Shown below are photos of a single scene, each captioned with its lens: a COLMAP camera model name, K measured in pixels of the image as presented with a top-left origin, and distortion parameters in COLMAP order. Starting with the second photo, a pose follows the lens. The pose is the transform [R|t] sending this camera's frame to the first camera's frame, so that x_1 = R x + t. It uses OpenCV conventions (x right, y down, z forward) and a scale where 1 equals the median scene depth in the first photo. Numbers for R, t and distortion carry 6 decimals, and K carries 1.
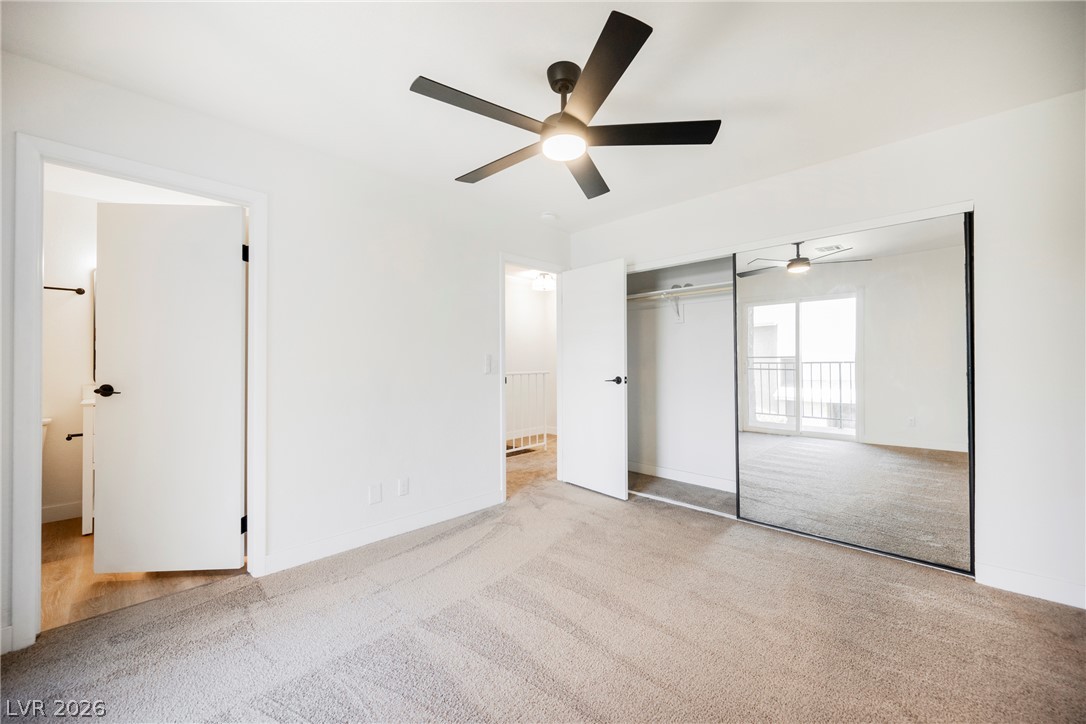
lens RADIAL K [[432.4, 0, 542.6], [0, 432.4, 359.3], [0, 0, 1]] dist [0.000353, -0.000223]
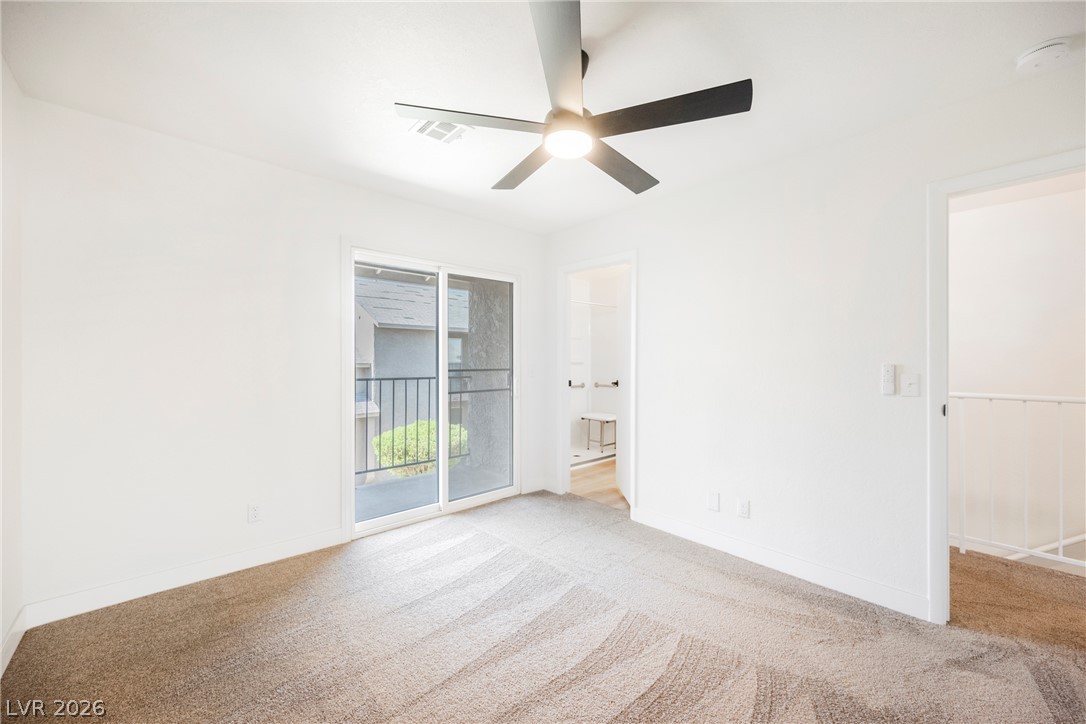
lens RADIAL K [[423.5, 0, 546.9], [0, 423.5, 362.7], [0, 0, 1]] dist [0.000605, 0.000065]
pose [[-0.062288, 0.005146, -0.998045, 0.647732], [0.004717, 0.999977, 0.004862, -0.022856], [0.998047, -0.004405, -0.062311, 0.688674]]
